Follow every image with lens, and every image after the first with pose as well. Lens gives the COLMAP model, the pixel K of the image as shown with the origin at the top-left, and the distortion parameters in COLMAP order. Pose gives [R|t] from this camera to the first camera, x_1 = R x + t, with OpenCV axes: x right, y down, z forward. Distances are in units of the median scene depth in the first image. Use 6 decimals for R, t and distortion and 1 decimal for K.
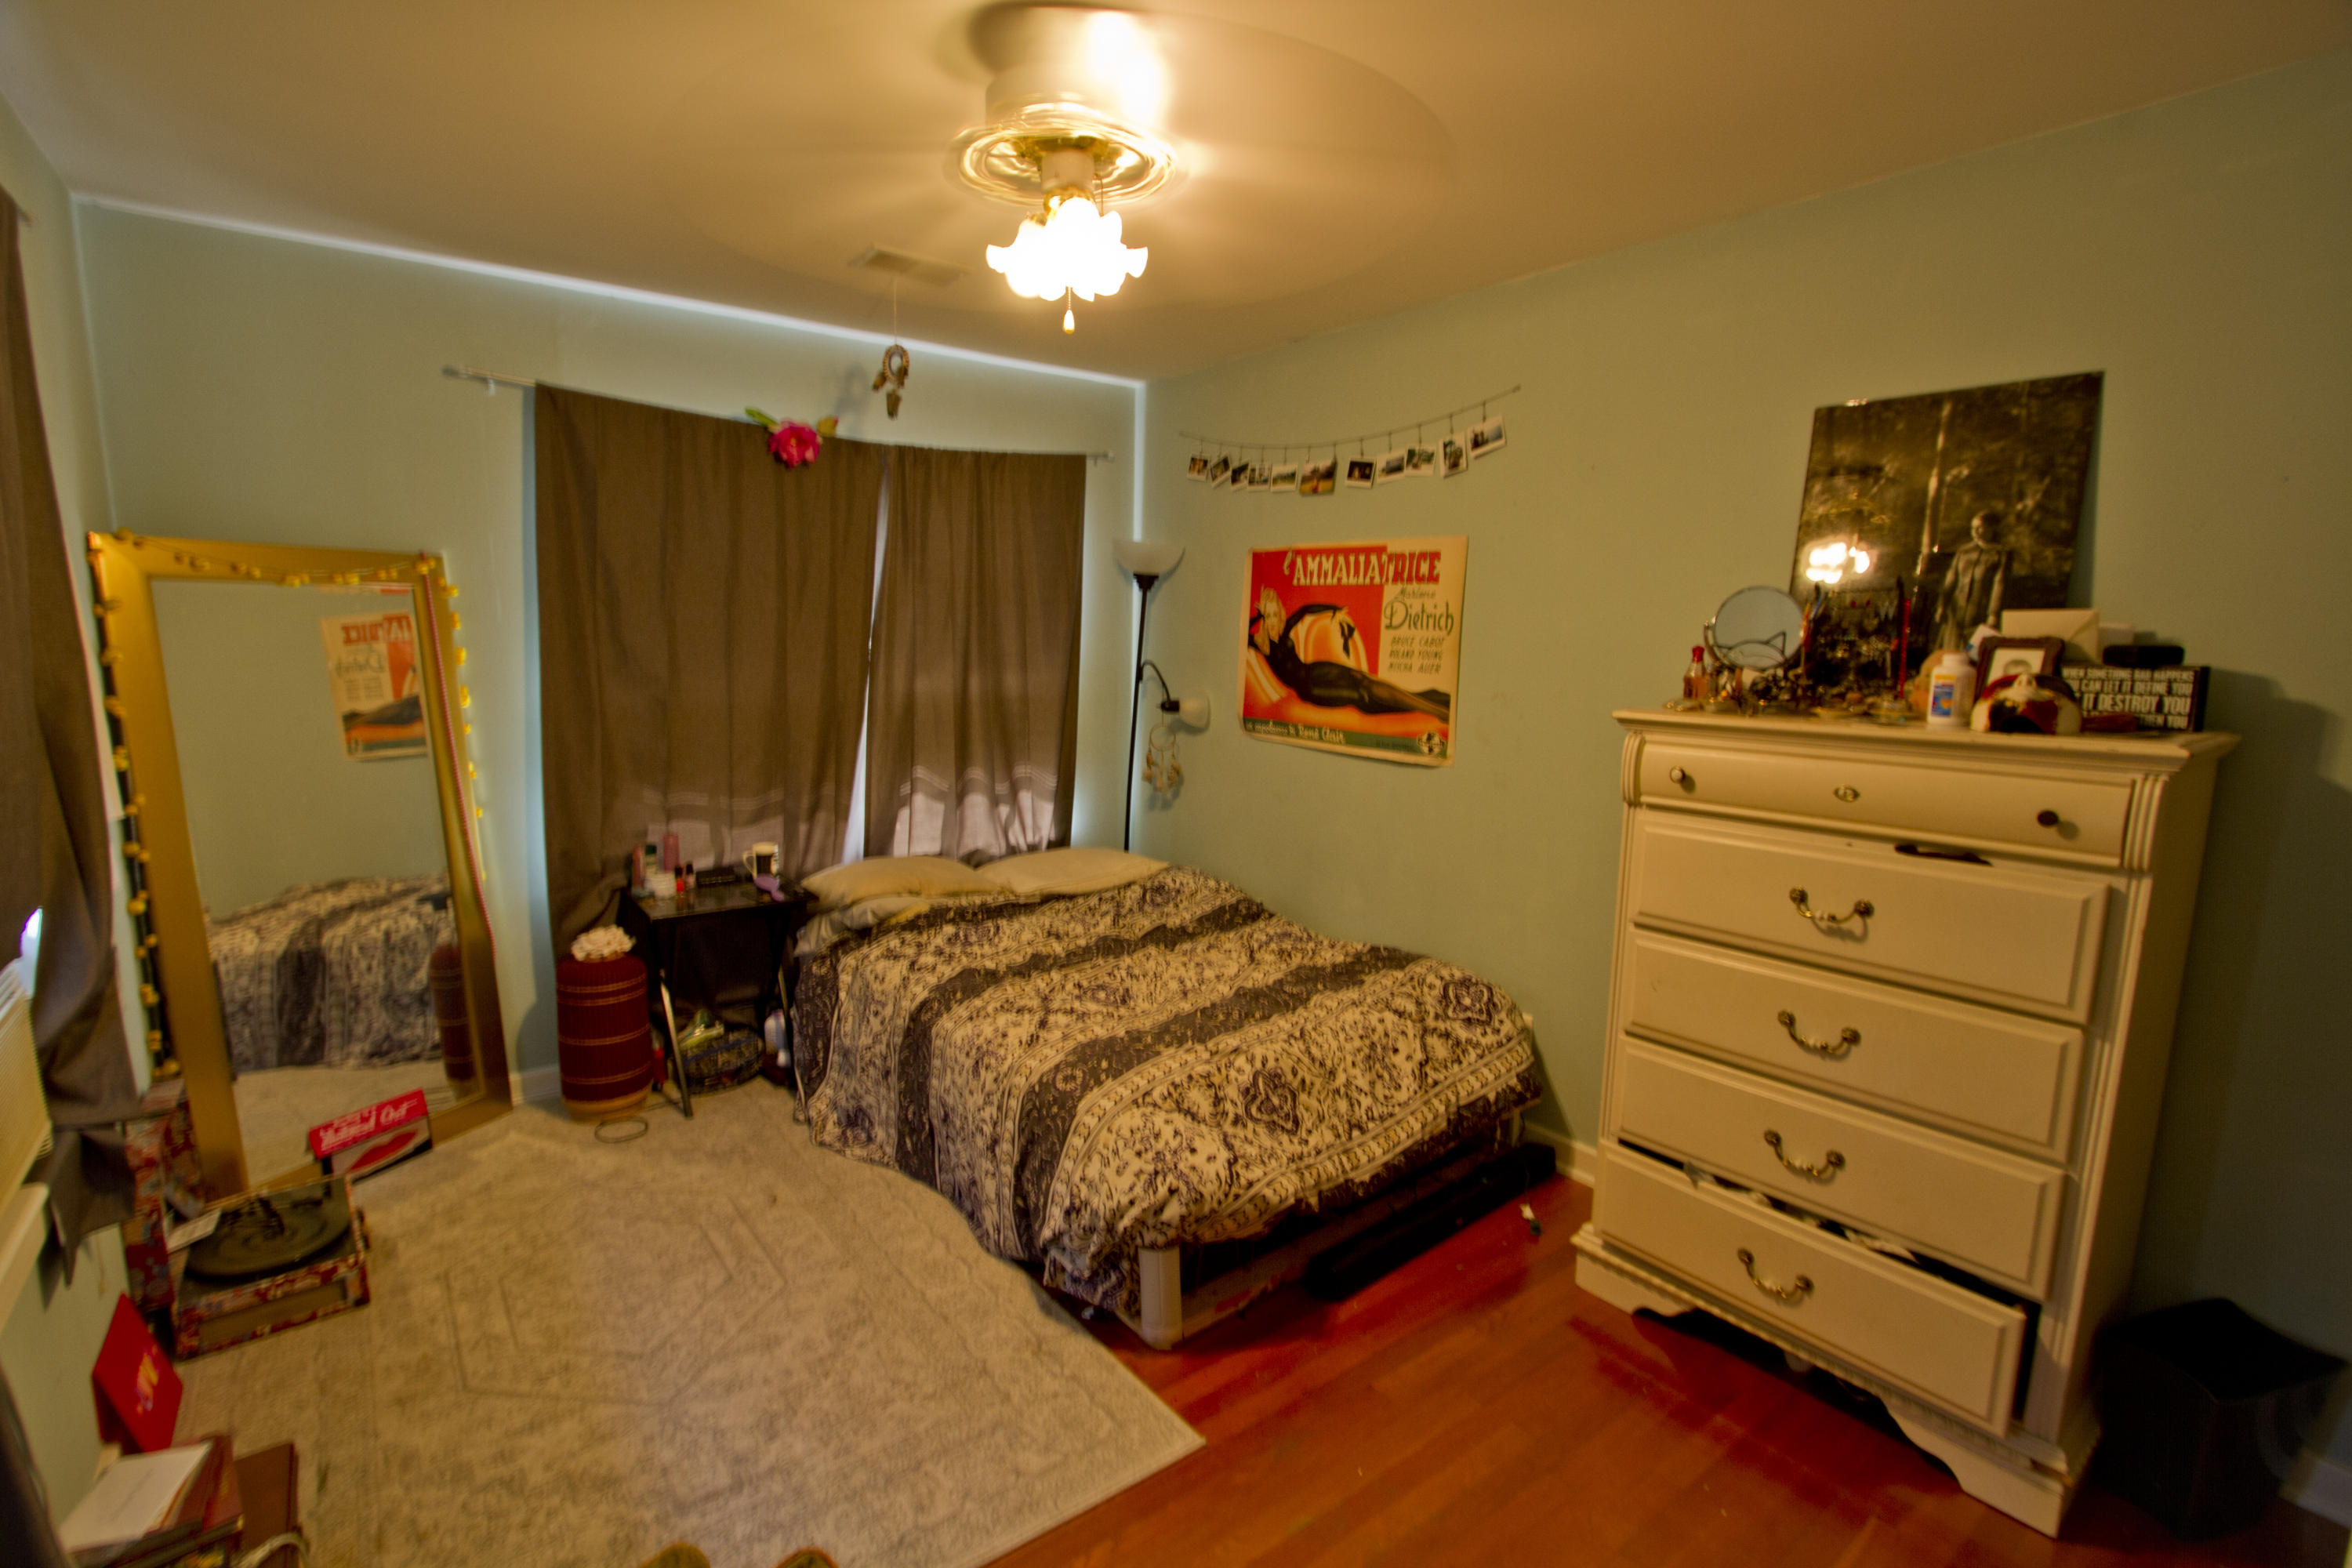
lens RADIAL K [[1084.8, 0, 1185.3], [0, 1084.8, 799.3], [0, 0, 1]] dist [-0.019623, 0.005751]
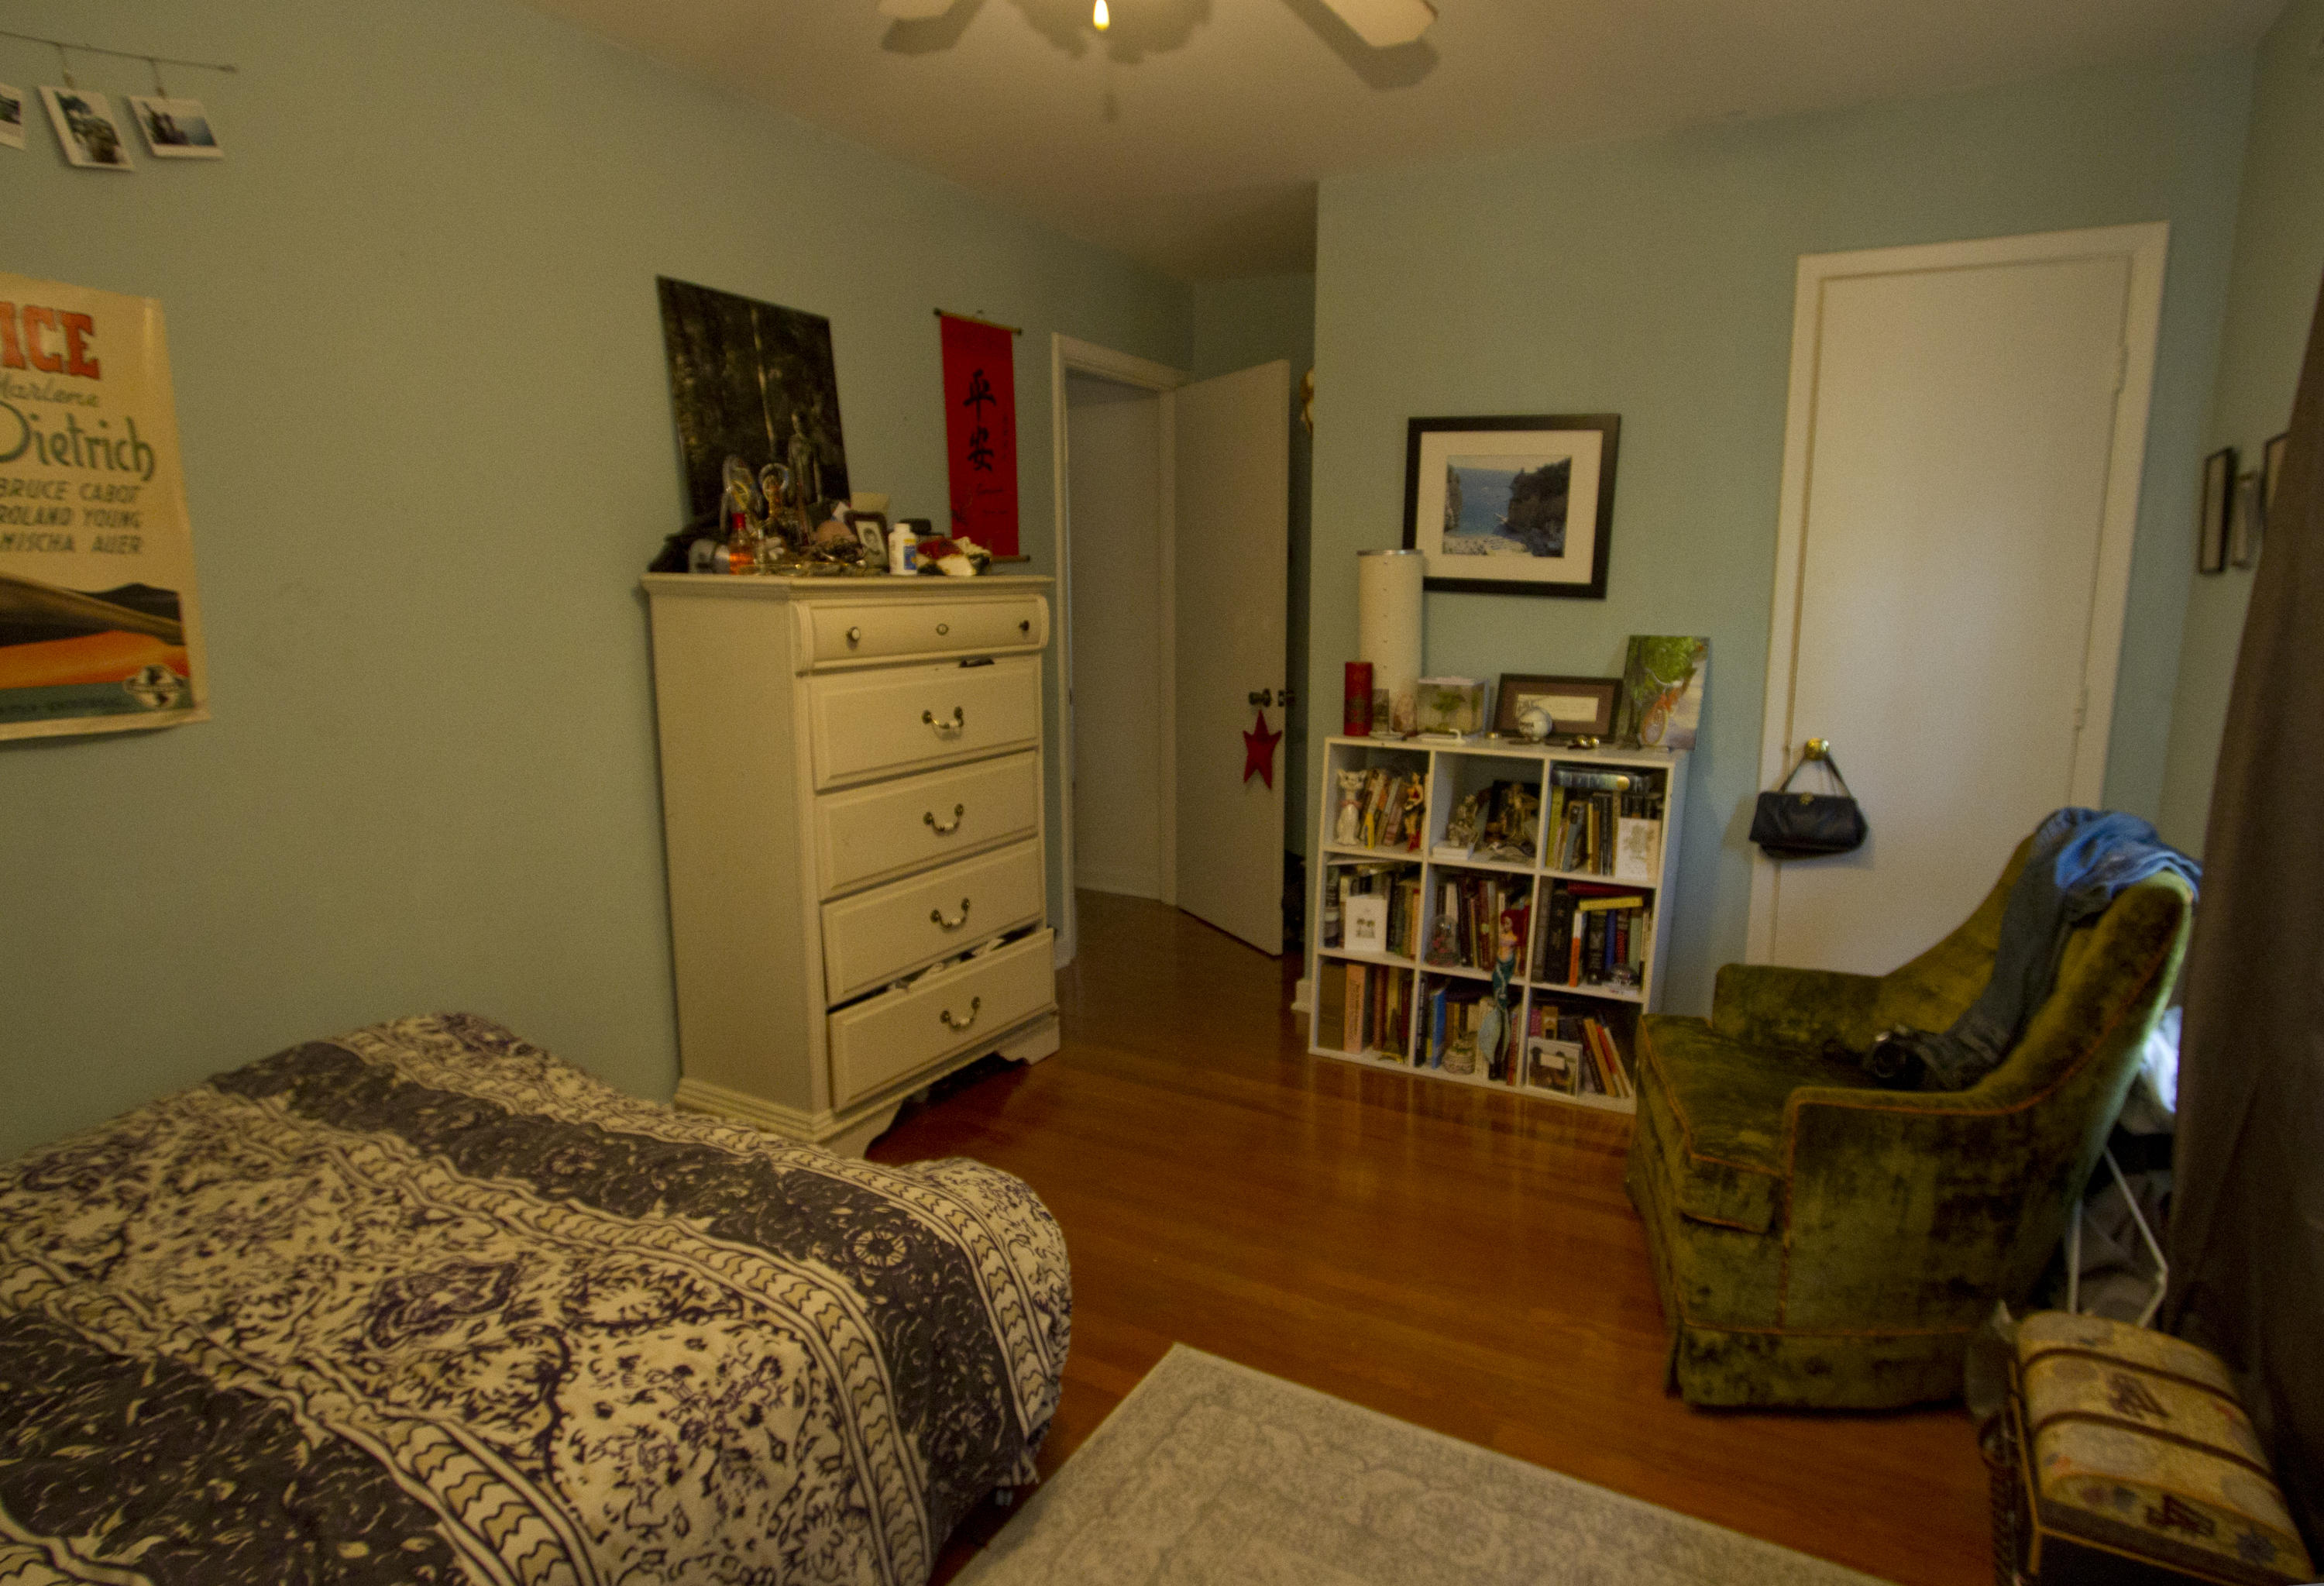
lens RADIAL K [[1303.2, 0, 1170.4], [0, 1303.2, 801.9], [0, 0, 1]] dist [0.000374, -0.000260]
pose [[-0.397372, -0.170984, 0.901588, -0.658800], [0.130462, 0.961982, 0.239939, -0.101255], [-0.908337, 0.212968, -0.359957, 0.928806]]
